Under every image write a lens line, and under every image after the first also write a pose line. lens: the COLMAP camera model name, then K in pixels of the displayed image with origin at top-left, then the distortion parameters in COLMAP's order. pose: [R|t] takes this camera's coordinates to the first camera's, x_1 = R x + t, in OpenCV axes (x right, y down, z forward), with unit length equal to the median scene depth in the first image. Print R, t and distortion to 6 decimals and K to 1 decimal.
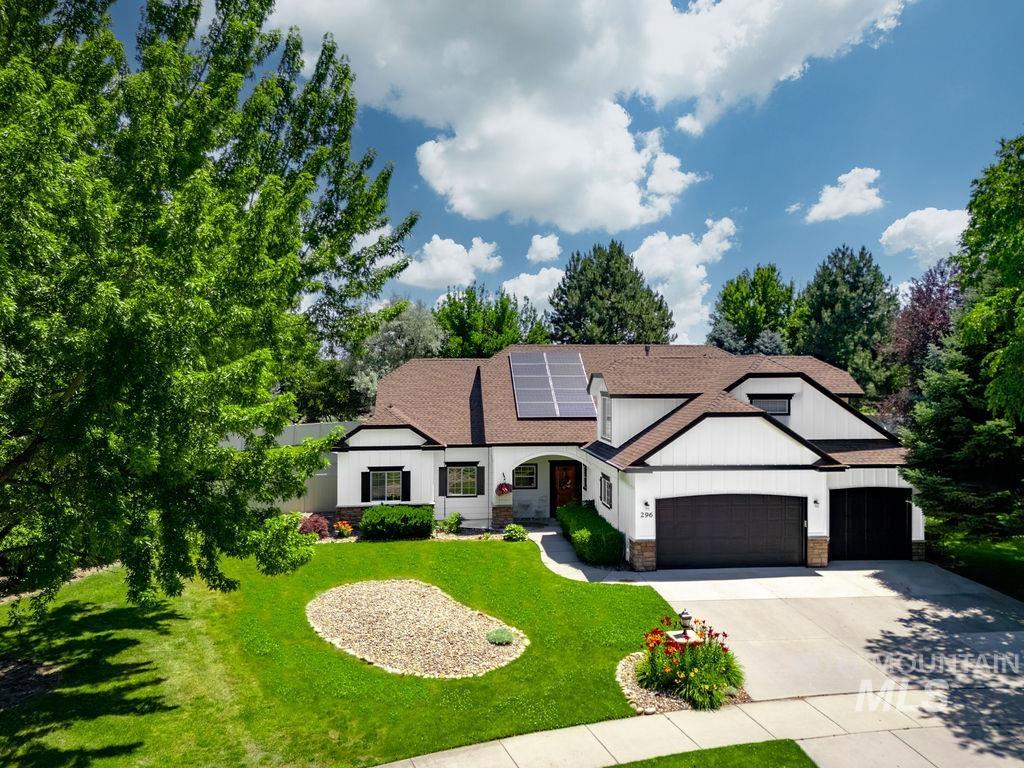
lens RADIAL K [[759.7, 0, 519.9], [0, 759.7, 382.8], [0, 0, 1]] dist [0.054786, -0.021250]
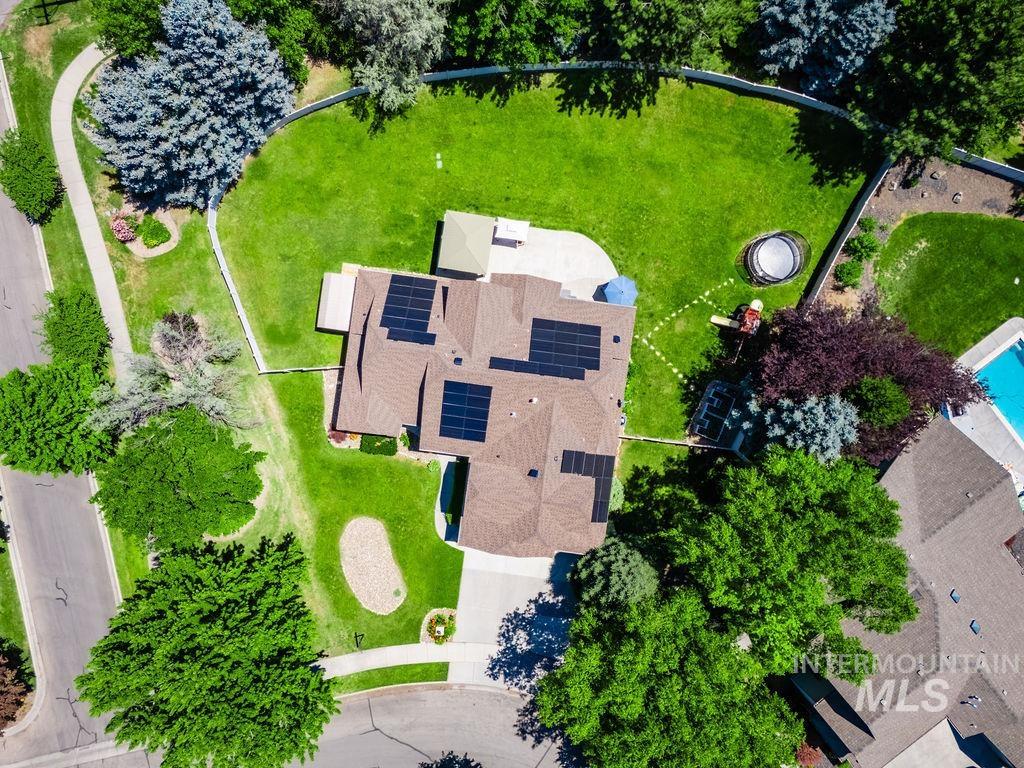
lens RADIAL K [[759.7, 0, 504.8], [0, 759.7, 389.6], [0, 0, 1]] dist [0.054786, -0.021250]
pose [[0.970141, 0.241633, 0.020956, 0.144625], [-0.027592, 0.024110, 0.999328, -3.023179], [0.240965, -0.970068, 0.030057, 1.873471]]
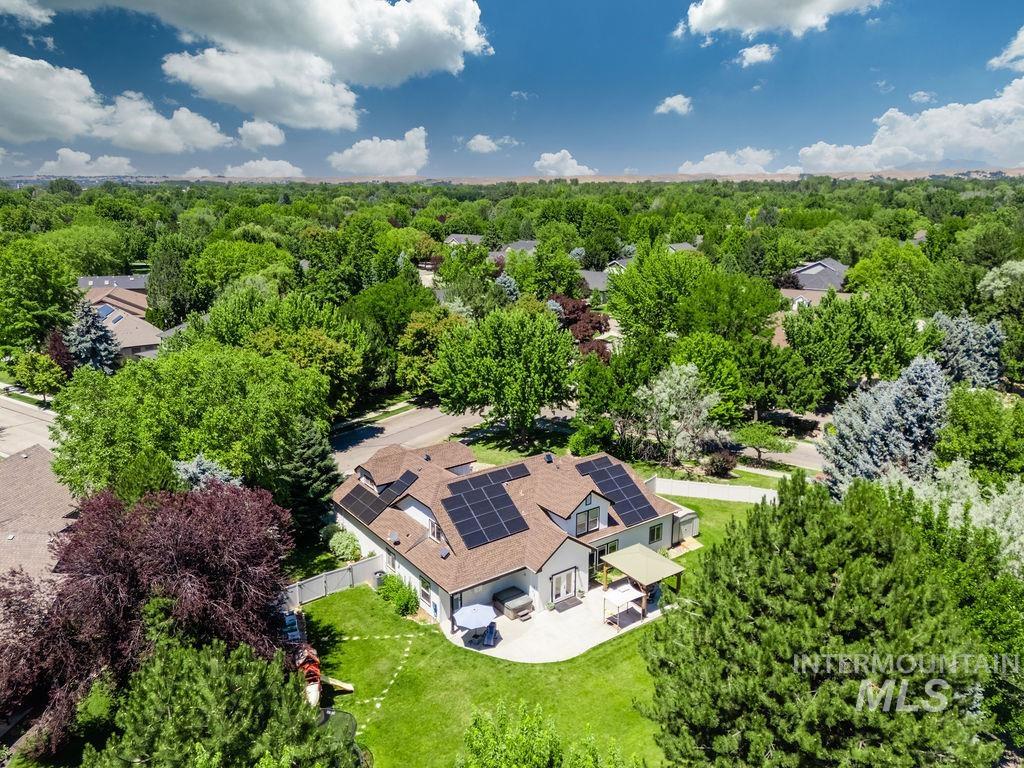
lens RADIAL K [[759.7, 0, 512.6], [0, 759.7, 379.8], [0, 0, 1]] dist [0.054786, -0.021250]
pose [[-0.864482, 0.129815, -0.485612, 1.632300], [-0.005059, 0.963781, 0.266647, -1.250487], [0.502638, 0.232969, -0.832514, 4.516567]]
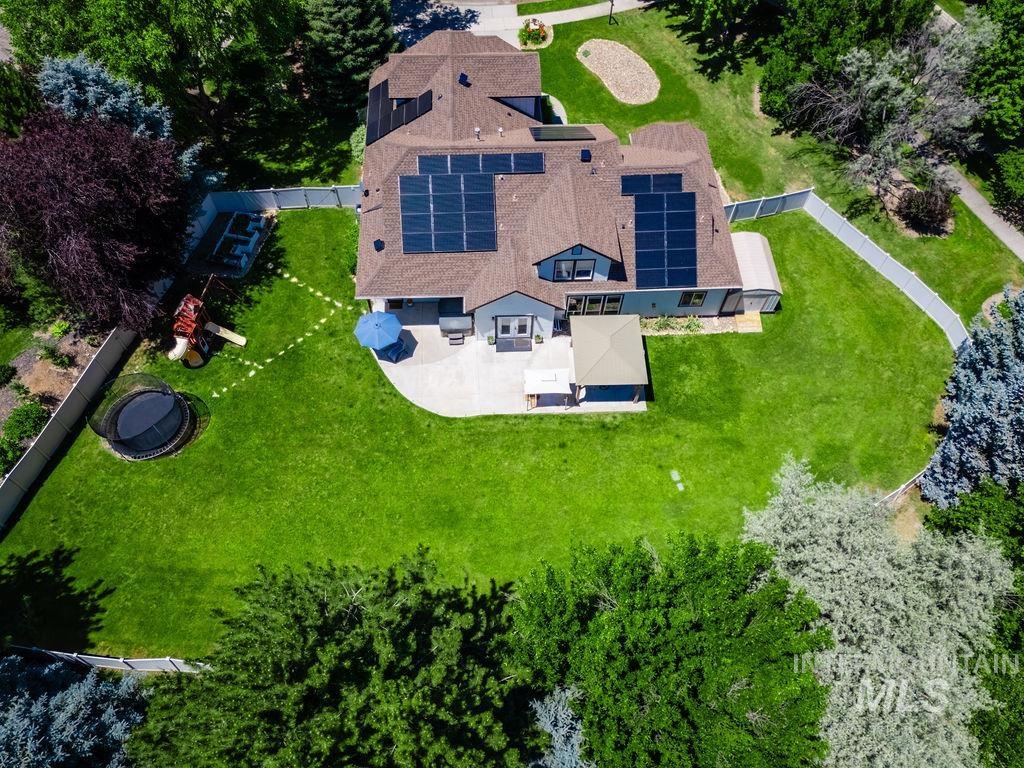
lens RADIAL K [[759.7, 0, 516.5], [0, 759.7, 388.5], [0, 0, 1]] dist [0.054786, -0.021250]
pose [[-0.998174, -0.059815, 0.008472, 0.150757], [-0.022272, 0.494717, 0.868769, -1.708963], [-0.056157, 0.866993, -0.495145, 3.760858]]
